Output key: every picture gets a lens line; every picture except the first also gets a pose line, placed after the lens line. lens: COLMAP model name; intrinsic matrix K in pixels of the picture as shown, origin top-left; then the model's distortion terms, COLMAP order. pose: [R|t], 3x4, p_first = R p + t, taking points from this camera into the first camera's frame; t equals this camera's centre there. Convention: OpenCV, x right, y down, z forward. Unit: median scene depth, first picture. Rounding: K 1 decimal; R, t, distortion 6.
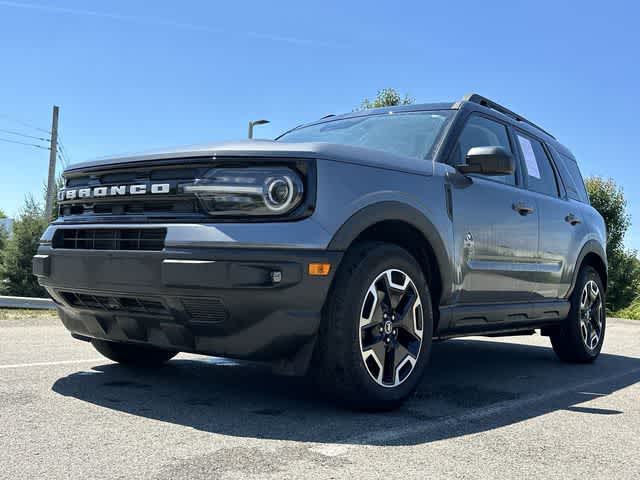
lens RADIAL K [[737.0, 0, 310.8], [0, 737.0, 223.0], [0, 0, 1]] dist [0.107650, -0.476131]
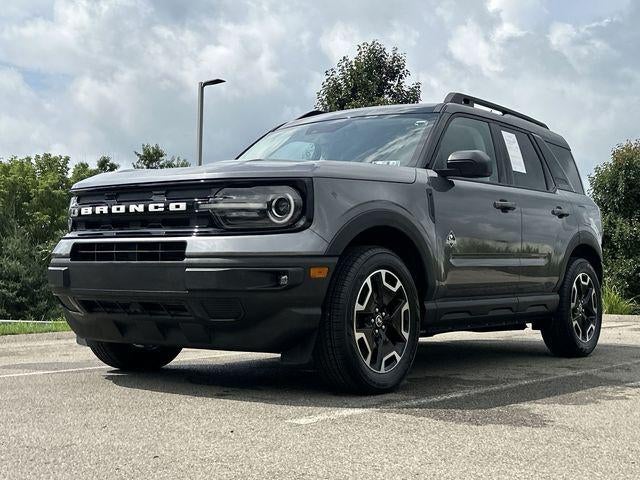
lens RADIAL K [[1012.5, 0, 320.0], [0, 1012.5, 240.0], [0, 0, 1]] dist [0.039952, 0.097308]
pose [[0.998338, -0.033145, 0.047148, -0.055076], [0.031506, 0.998888, 0.035082, -0.040545], [-0.048258, -0.033538, 0.998272, -0.552349]]
